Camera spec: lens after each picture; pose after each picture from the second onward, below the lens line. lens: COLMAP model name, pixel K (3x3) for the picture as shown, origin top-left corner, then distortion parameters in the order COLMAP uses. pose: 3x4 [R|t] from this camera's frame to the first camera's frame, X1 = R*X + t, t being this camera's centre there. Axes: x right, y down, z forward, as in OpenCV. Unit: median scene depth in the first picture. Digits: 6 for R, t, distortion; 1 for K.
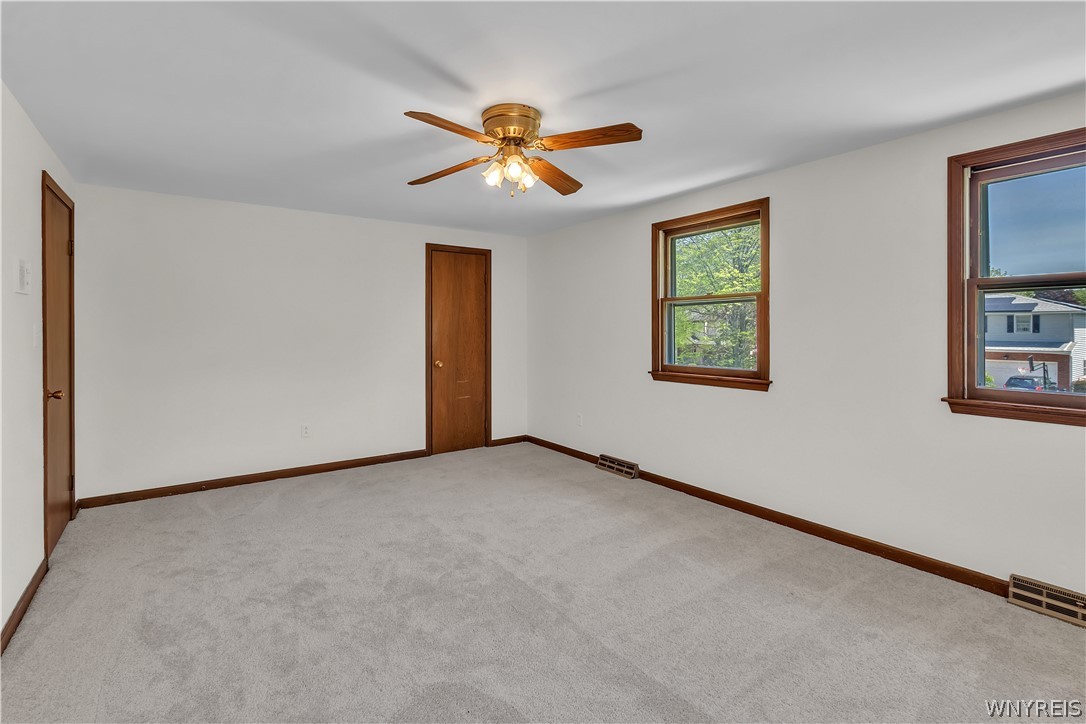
lens RADIAL K [[506.7, 0, 557.2], [0, 506.7, 337.3], [0, 0, 1]] dist [0.000020, -0.000081]
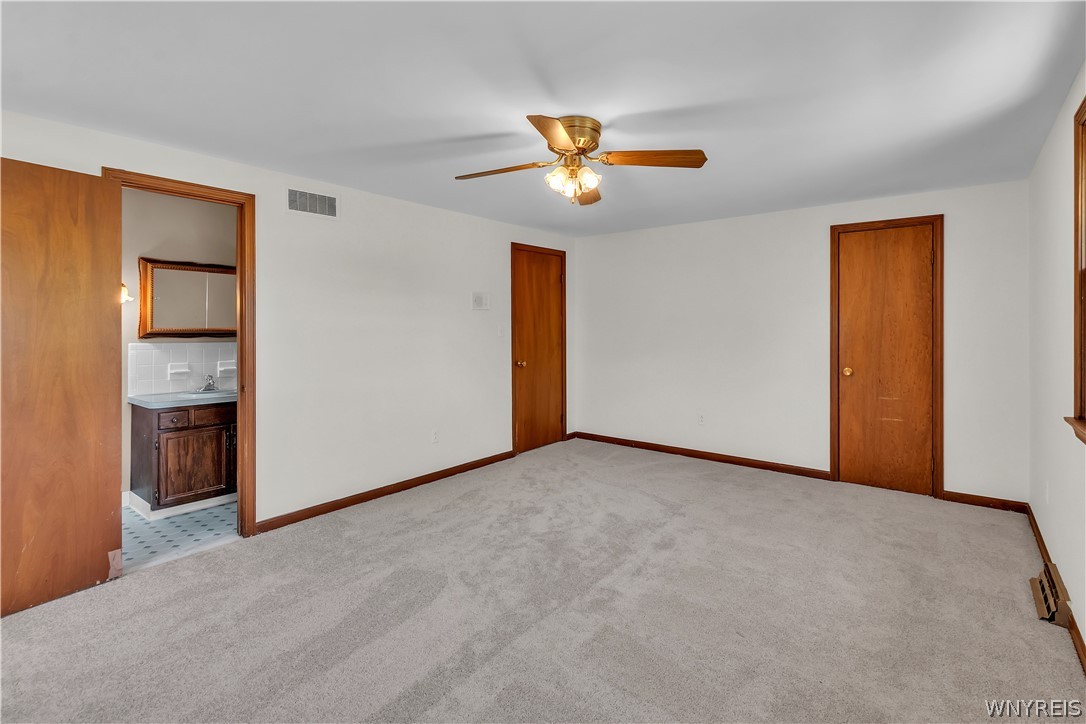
lens RADIAL K [[526.2, 0, 541.7], [0, 526.2, 326.5], [0, 0, 1]] dist [0.001076, 0.000147]
pose [[0.260411, 0.004319, -0.965488, 0.460022], [-0.019038, 0.999819, -0.000663, -0.009824], [0.965310, 0.018553, 0.260446, 0.310961]]
